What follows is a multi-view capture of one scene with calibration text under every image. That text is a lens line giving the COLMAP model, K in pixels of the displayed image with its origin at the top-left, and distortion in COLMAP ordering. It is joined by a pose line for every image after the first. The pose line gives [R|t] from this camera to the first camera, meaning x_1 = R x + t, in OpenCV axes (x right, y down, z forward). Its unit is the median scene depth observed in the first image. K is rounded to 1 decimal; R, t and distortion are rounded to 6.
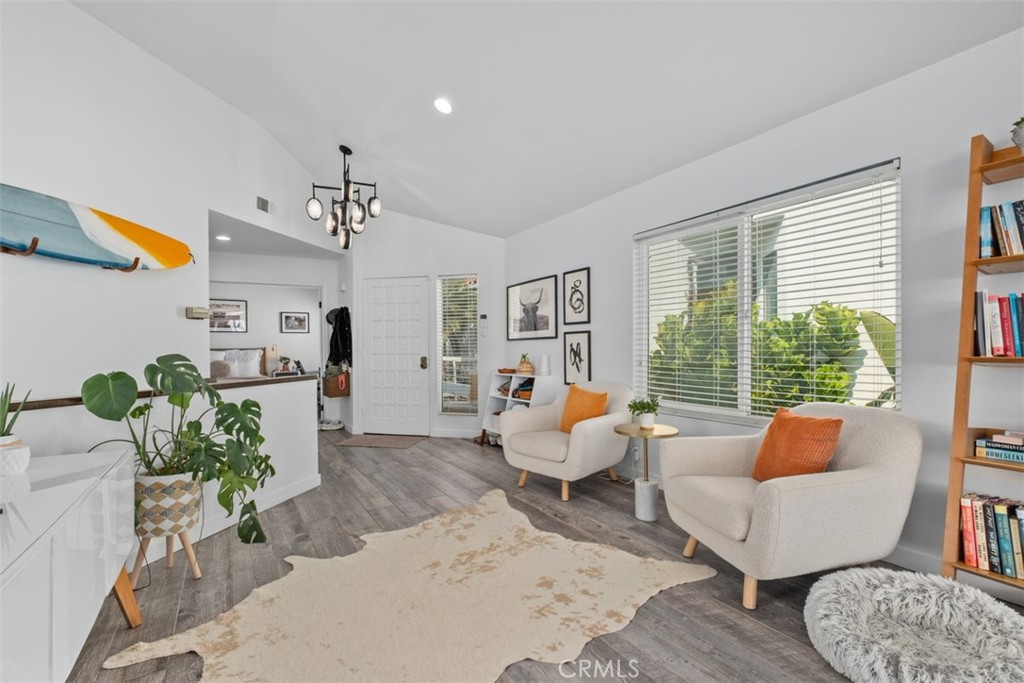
lens RADIAL K [[452.8, 0, 512.5], [0, 452.8, 350.7], [0, 0, 1]] dist [0.001412, -0.000003]
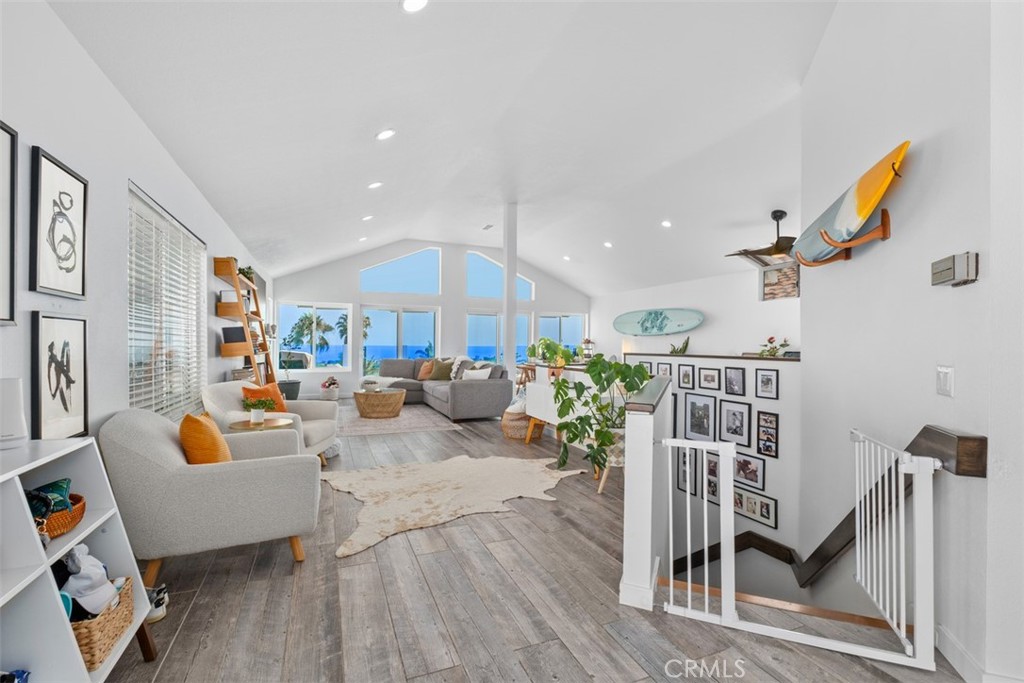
lens RADIAL K [[433.3, 0, 523.5], [0, 433.3, 346.9], [0, 0, 1]] dist [0.000089, -0.000077]
pose [[-0.991451, -0.001075, 0.130479, -0.321107], [-0.000184, 0.999977, 0.006839, -0.015065], [-0.130483, 0.006756, -0.991427, 1.308486]]
